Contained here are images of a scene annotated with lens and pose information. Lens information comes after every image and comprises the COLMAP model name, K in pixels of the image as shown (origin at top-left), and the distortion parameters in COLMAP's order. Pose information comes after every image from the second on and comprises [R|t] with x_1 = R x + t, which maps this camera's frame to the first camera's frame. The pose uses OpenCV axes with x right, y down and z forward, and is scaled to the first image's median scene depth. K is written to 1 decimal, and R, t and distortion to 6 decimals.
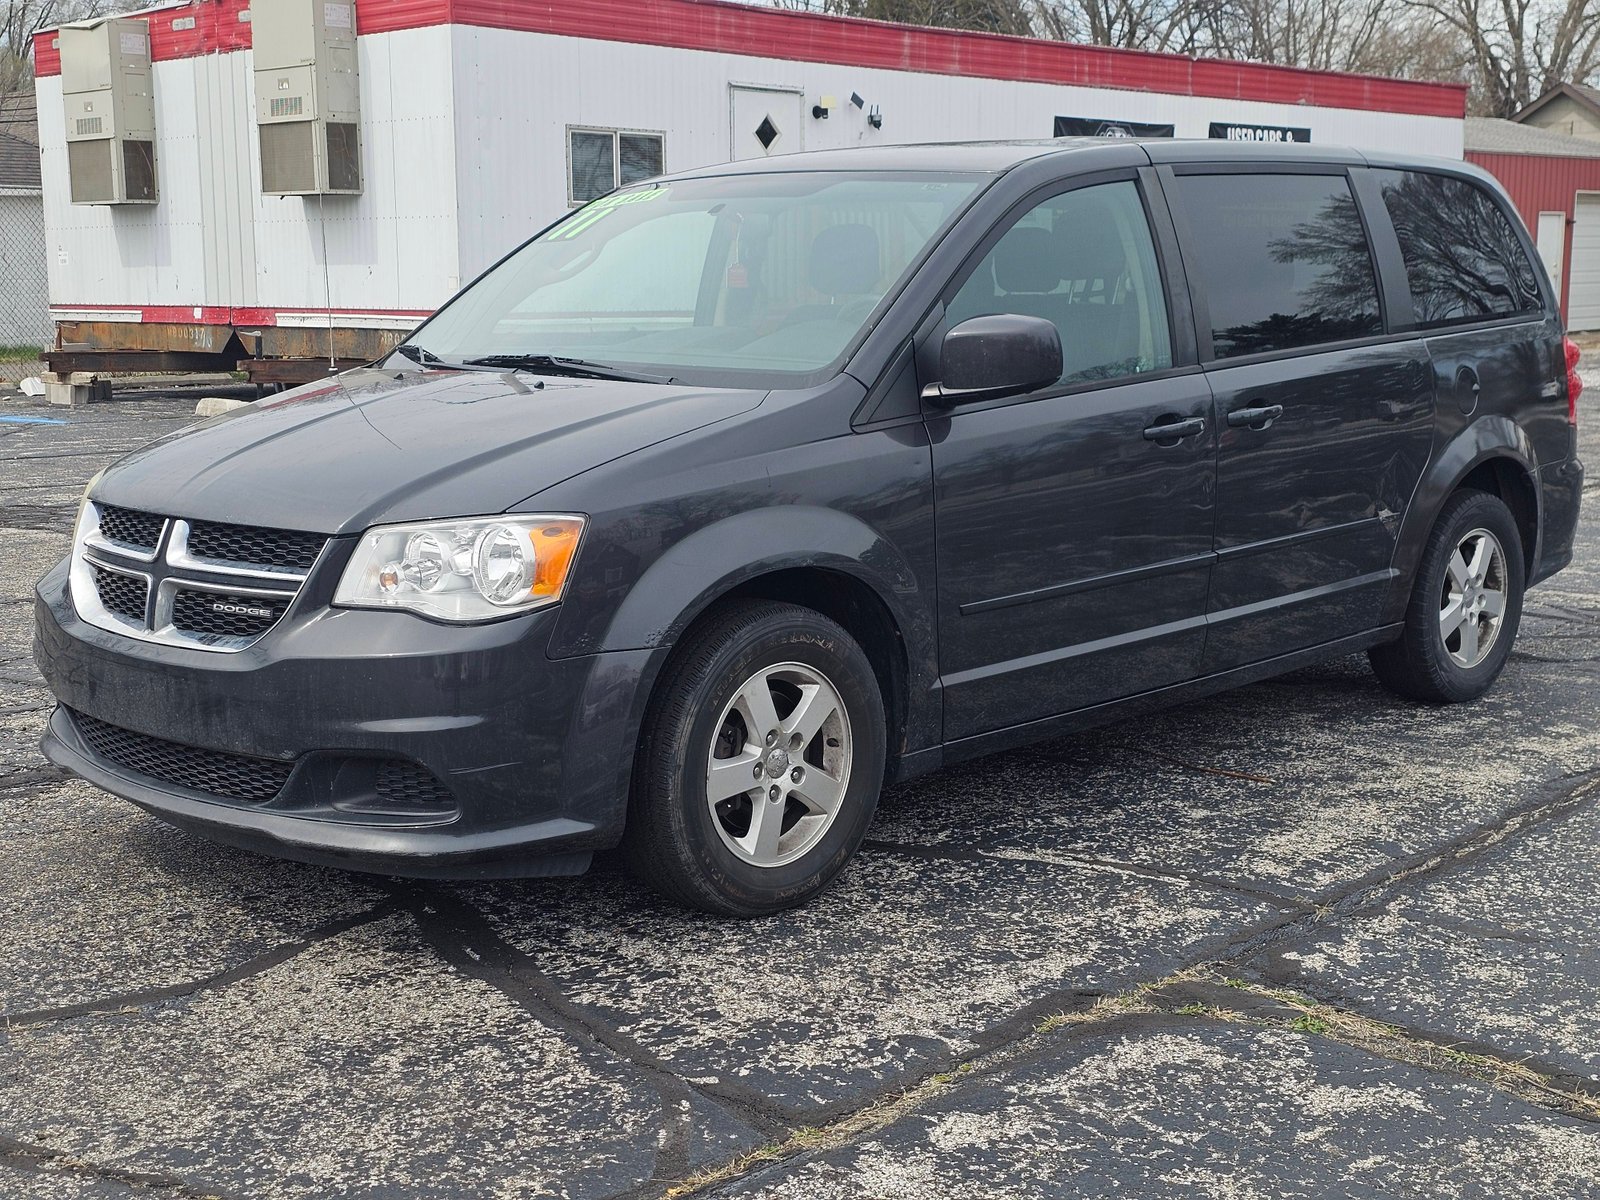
lens RADIAL K [[2133.2, 0, 800.0], [0, 2133.2, 600.0], [0, 0, 1]] dist [0.184567, -0.534144]
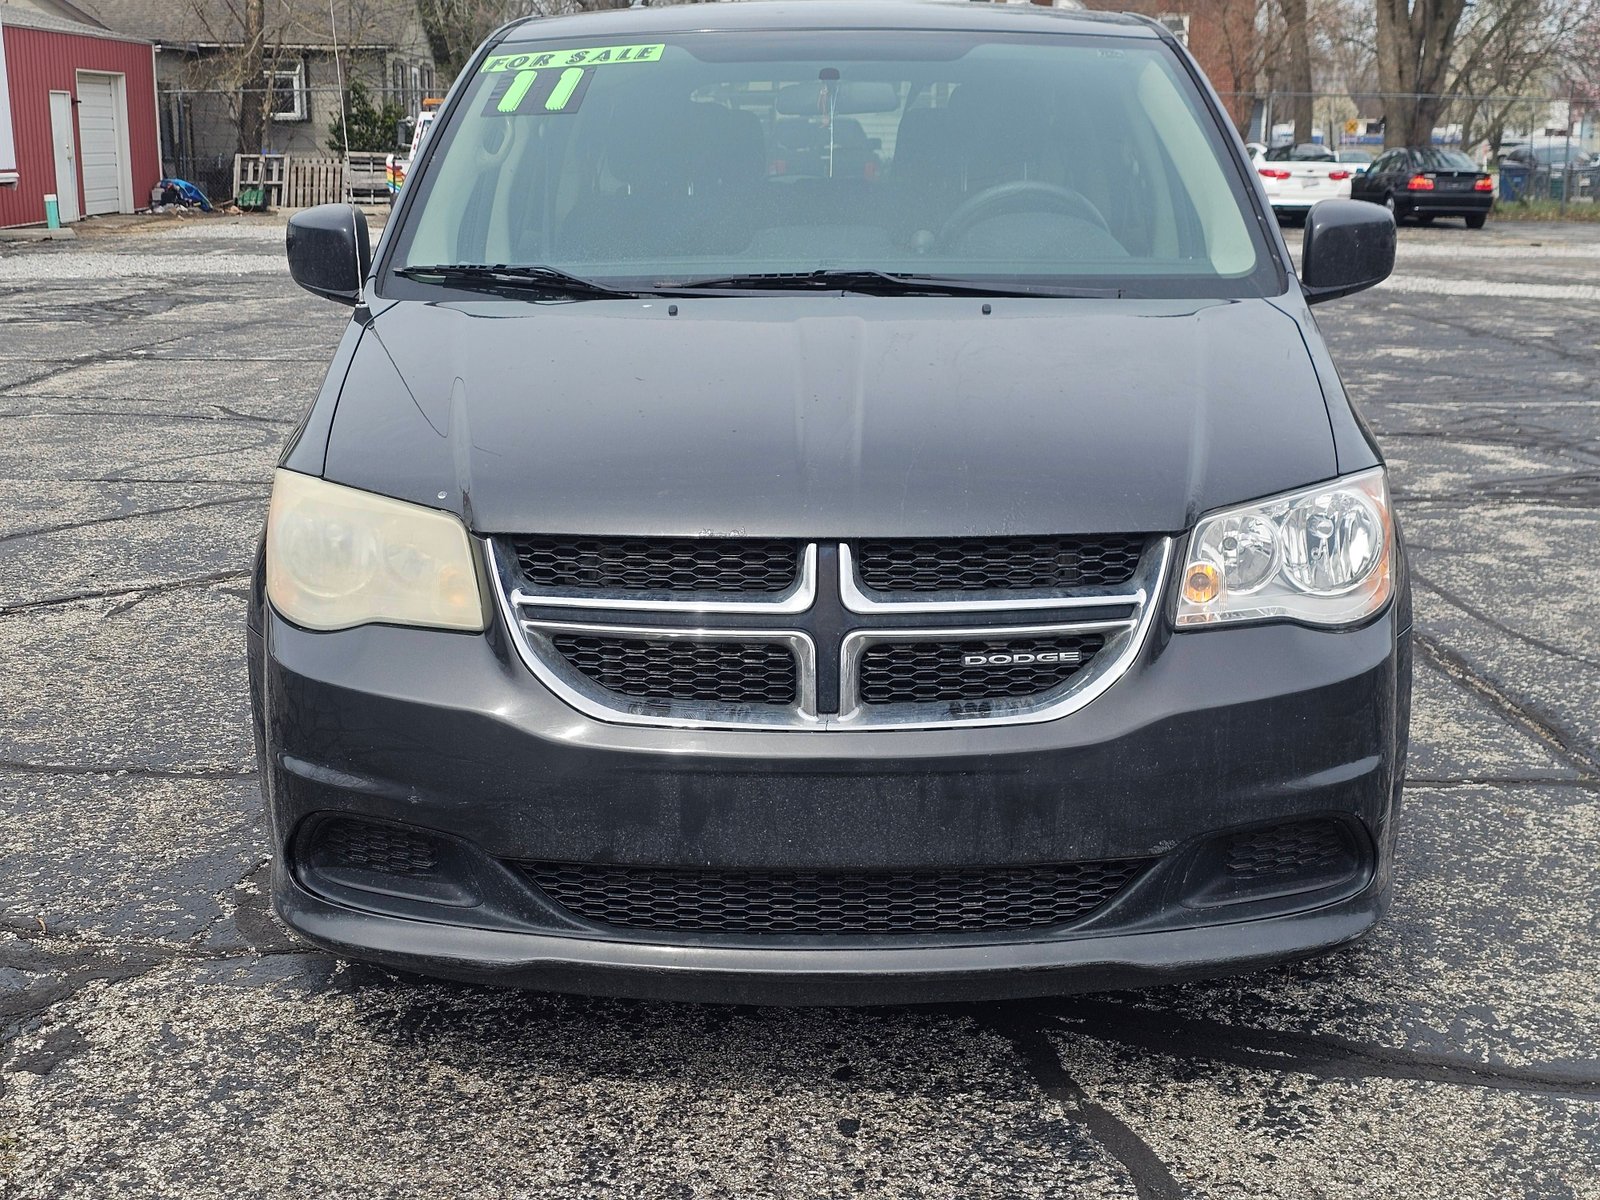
lens RADIAL K [[2133.2, 0, 800.0], [0, 2133.2, 600.0], [0, 0, 1]] dist [0.184567, -0.534144]
pose [[0.728203, -0.143129, 0.670250, -0.768309], [0.107454, 0.989699, 0.094602, -0.086503], [-0.676886, 0.003132, 0.736081, 0.544947]]
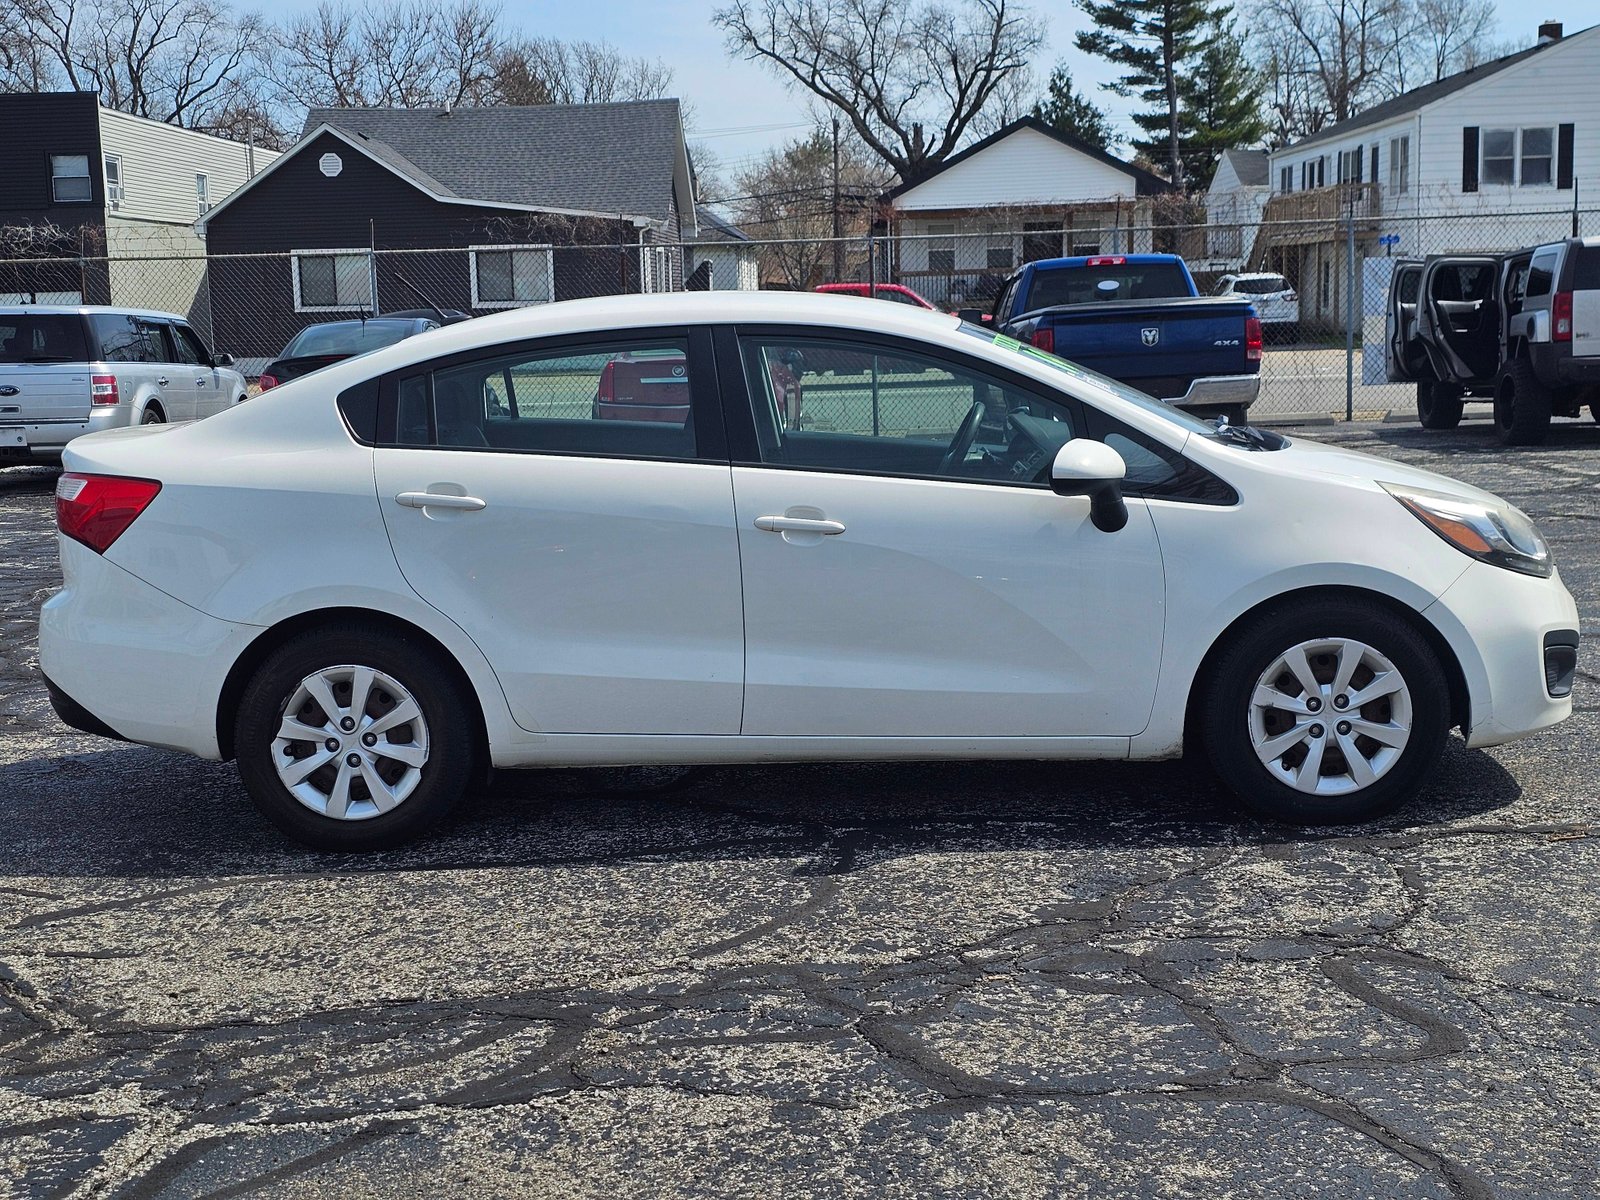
lens RADIAL K [[2137.3, 0, 800.0], [0, 2137.3, 600.0], [0, 0, 1]] dist [0.181575, -0.513650]
pose [[-0.650398, -0.090813, 0.754146, -1.197414], [0.151651, 0.957316, 0.246067, -0.392320], [-0.744301, 0.274408, -0.608864, 2.322697]]
